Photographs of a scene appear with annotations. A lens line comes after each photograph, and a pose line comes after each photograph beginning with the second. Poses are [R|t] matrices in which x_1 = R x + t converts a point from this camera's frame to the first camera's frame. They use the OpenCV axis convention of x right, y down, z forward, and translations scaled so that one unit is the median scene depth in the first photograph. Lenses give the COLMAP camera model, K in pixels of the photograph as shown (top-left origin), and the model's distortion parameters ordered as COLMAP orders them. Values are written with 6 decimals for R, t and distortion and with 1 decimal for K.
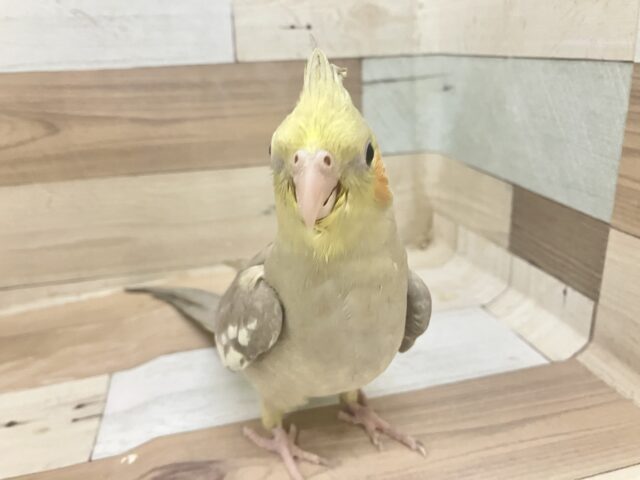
lens RADIAL K [[528.9, 0, 320.0], [0, 528.9, 240.0], [0, 0, 1]] dist [-0.003201, -0.001374]
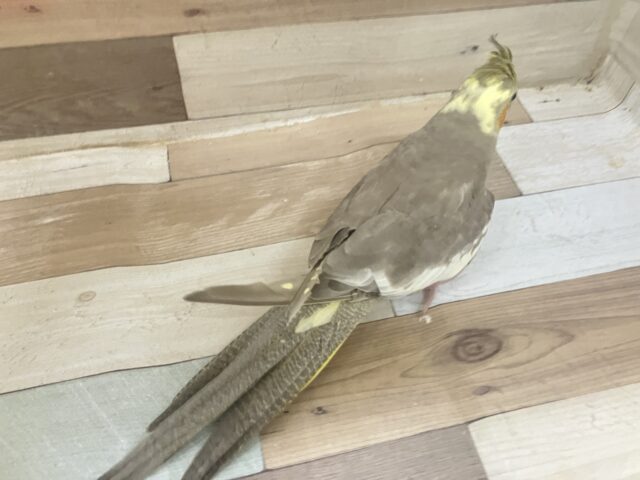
lens RADIAL K [[528.9, 0, 320.0], [0, 528.9, 240.0], [0, 0, 1]] dist [-0.003201, -0.001374]
pose [[0.995722, 0.044630, 0.080908, -0.473216], [-0.083949, 0.802800, 0.590309, -0.365443], [-0.038607, -0.594576, 0.803112, -0.049667]]
